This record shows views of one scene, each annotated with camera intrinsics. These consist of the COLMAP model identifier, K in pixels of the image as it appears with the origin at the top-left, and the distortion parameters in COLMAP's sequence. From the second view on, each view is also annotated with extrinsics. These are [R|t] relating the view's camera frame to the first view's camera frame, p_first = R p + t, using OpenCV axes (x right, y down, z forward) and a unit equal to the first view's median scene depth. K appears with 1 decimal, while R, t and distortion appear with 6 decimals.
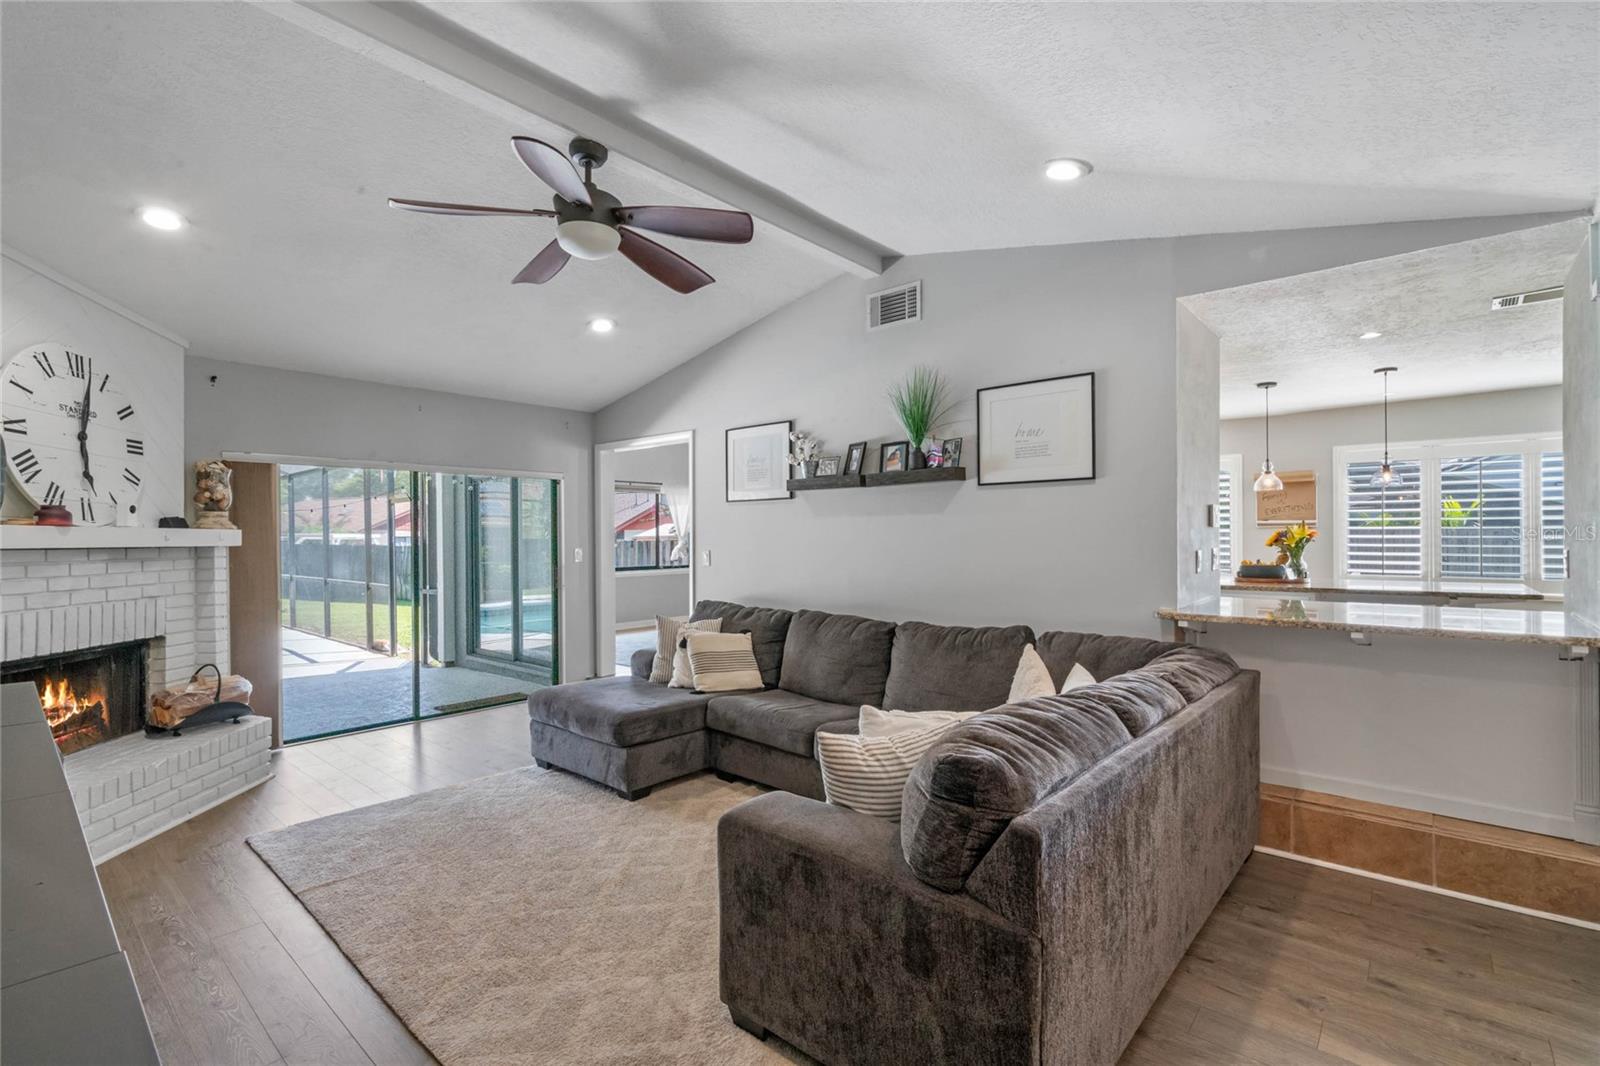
lens RADIAL K [[725.4, 0, 794.5], [0, 725.4, 536.7], [0, 0, 1]] dist [-0.003869, 0.000108]
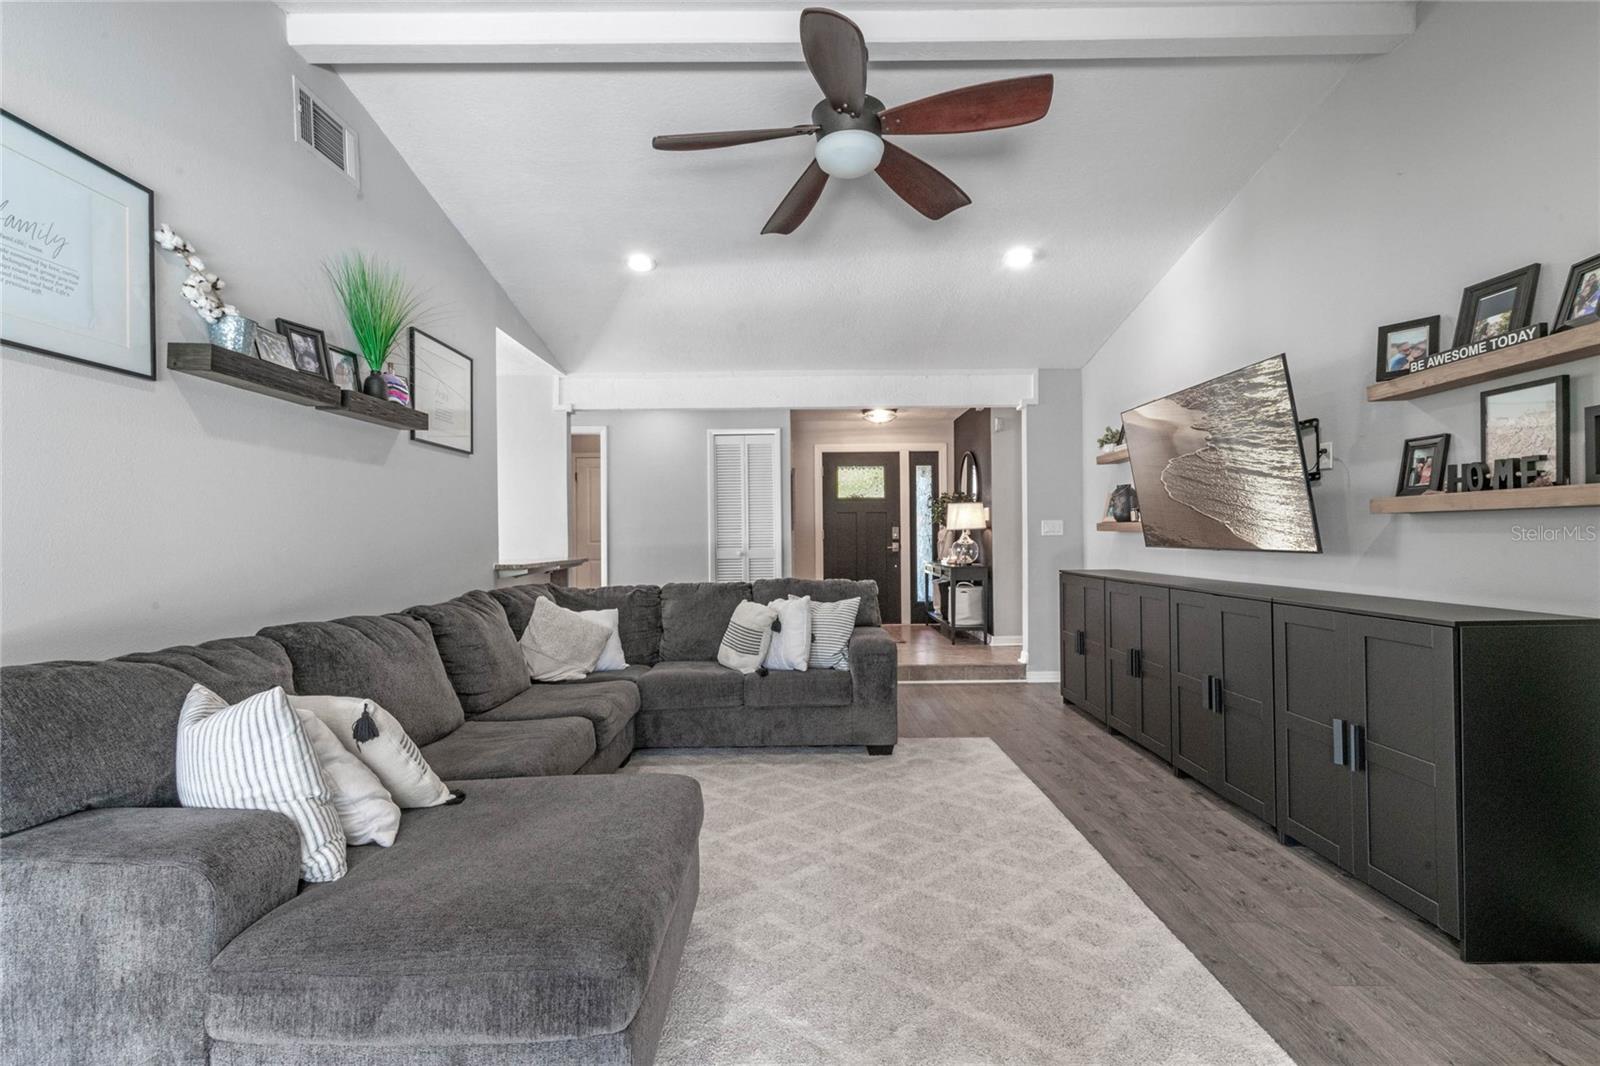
lens RADIAL K [[733.1, 0, 803.8], [0, 733.1, 536.7], [0, 0, 1]] dist [0.011186, 0.000633]
pose [[-0.669954, 0.015551, 0.742240, -0.750838], [0.017473, 0.999834, -0.005176, 0.059222], [-0.742197, 0.009501, -0.670115, 1.346022]]
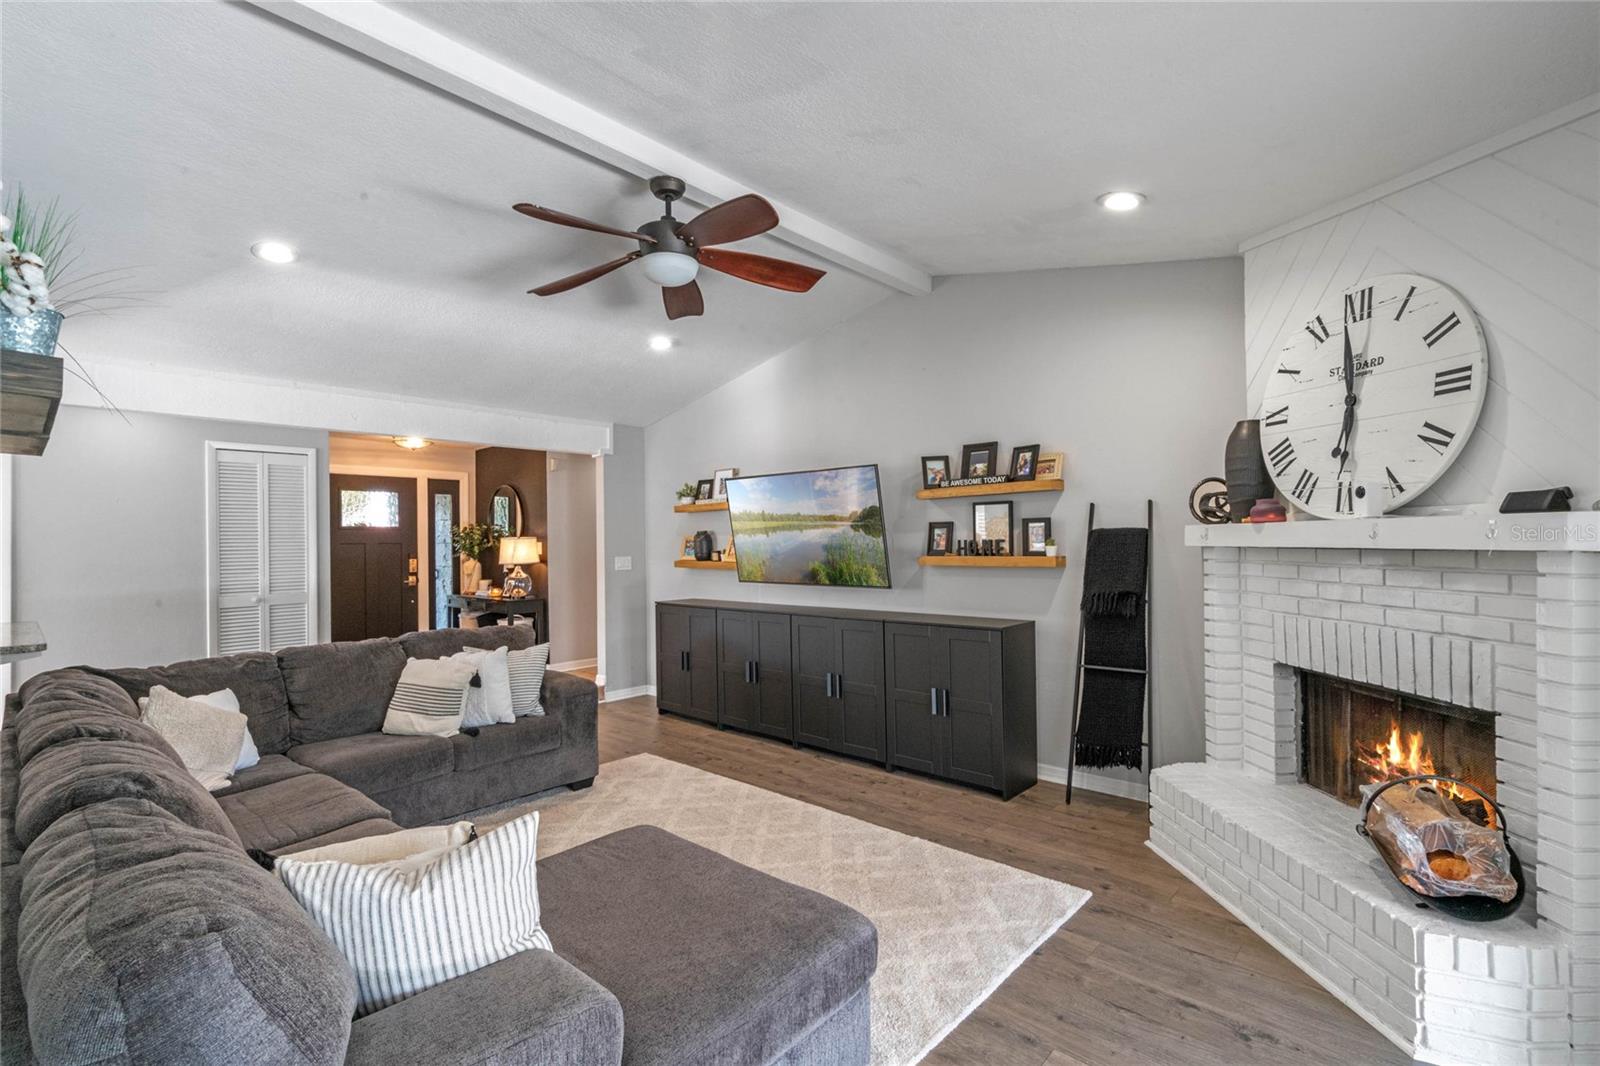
lens RADIAL K [[721.0, 0, 797.8], [0, 721.0, 544.0], [0, 0, 1]] dist [0.000140, 0.000056]
pose [[-0.999697, 0.021261, 0.012395, -0.389912], [0.021296, 0.999770, 0.002723, -0.002493], [-0.012334, 0.002987, -0.999919, 1.663095]]
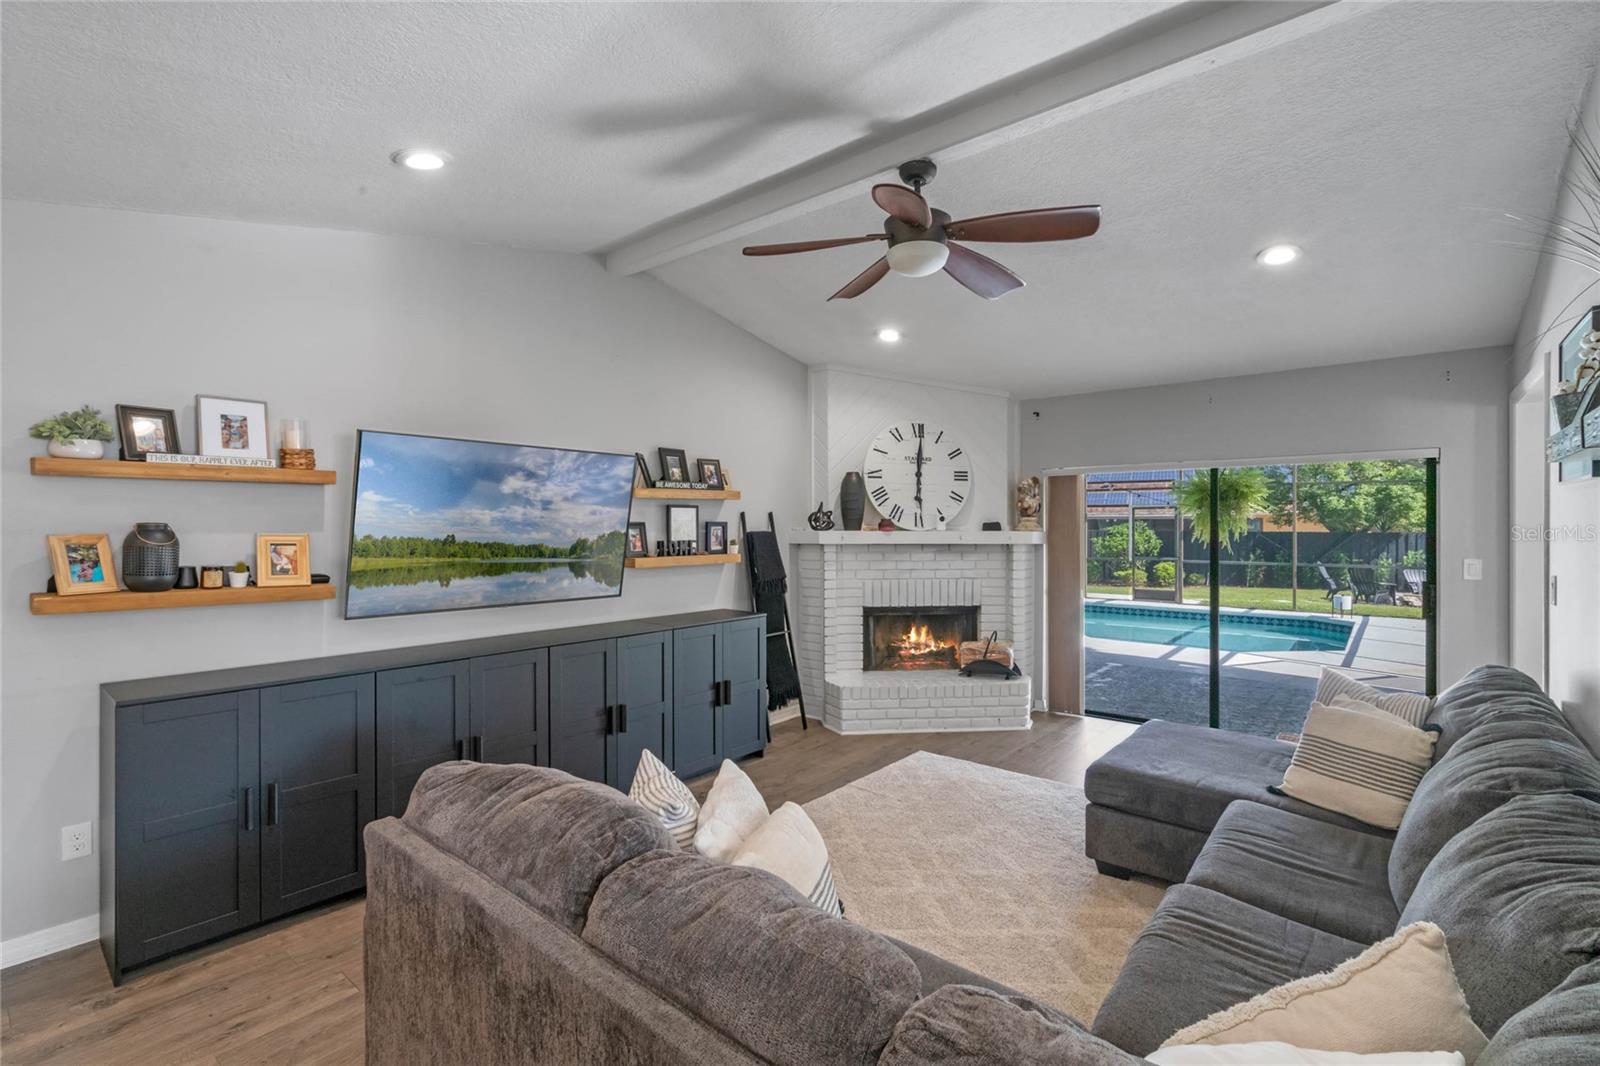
lens RADIAL K [[725.4, 0, 794.5], [0, 725.4, 536.7], [0, 0, 1]] dist [-0.003869, 0.000108]
pose [[0.022596, 0.022885, -0.999483, 0.587980], [0.001024, 0.999737, 0.022914, -0.035141], [0.999744, -0.001541, 0.022567, 0.649002]]
